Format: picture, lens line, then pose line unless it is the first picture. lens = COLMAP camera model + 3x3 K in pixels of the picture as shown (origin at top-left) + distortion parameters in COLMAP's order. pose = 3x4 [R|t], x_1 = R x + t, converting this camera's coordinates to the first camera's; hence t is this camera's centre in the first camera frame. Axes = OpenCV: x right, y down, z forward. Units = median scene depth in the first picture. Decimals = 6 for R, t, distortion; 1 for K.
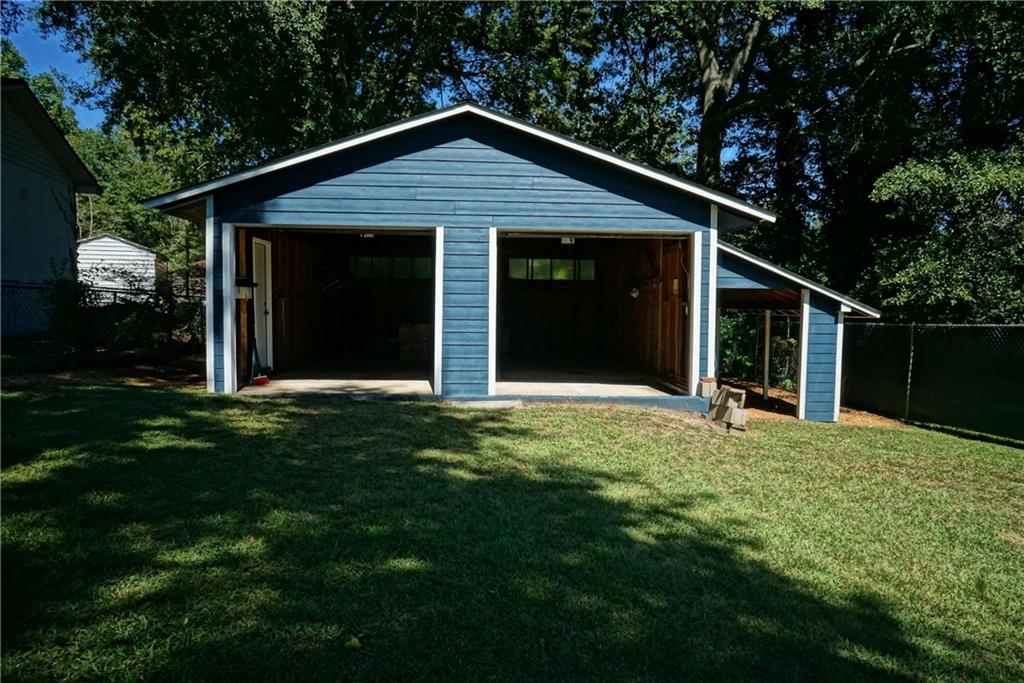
lens RADIAL K [[693.4, 0, 512.0], [0, 693.4, 341.5], [0, 0, 1]] dist [-0.092371, 0.150152]
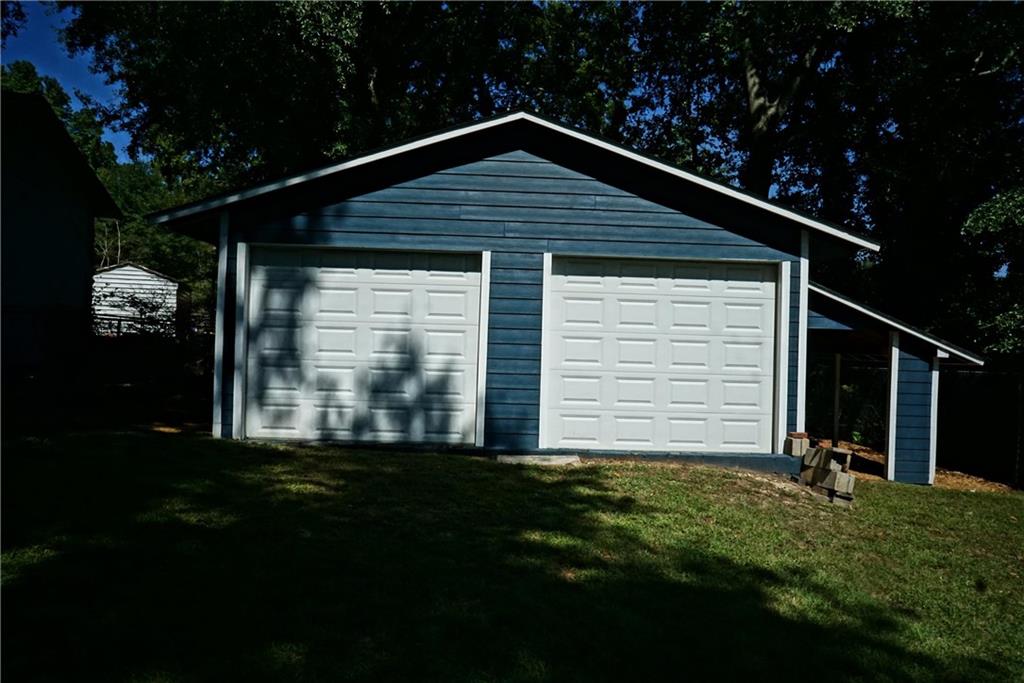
lens RADIAL K [[694.1, 0, 516.2], [0, 694.1, 339.9], [0, 0, 1]] dist [-0.064417, 0.095430]
pose [[0.999486, 0.019350, -0.025561, -0.033663], [-0.020797, 0.998121, -0.057638, -0.004460], [0.024398, 0.058140, 0.998010, 0.111723]]
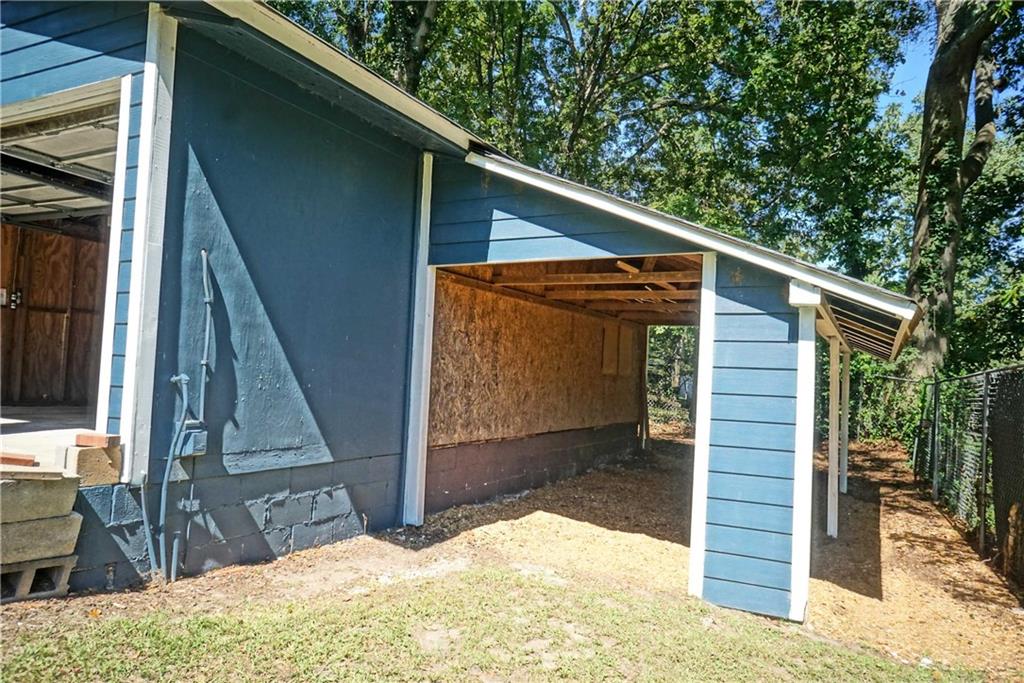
lens RADIAL K [[694.1, 0, 516.2], [0, 694.1, 339.9], [0, 0, 1]] dist [-0.064417, 0.095430]
pose [[0.859759, -0.003773, -0.510687, 0.541309], [-0.060766, 0.992113, -0.109631, 0.022399], [0.507073, 0.125288, 0.852749, 0.624226]]
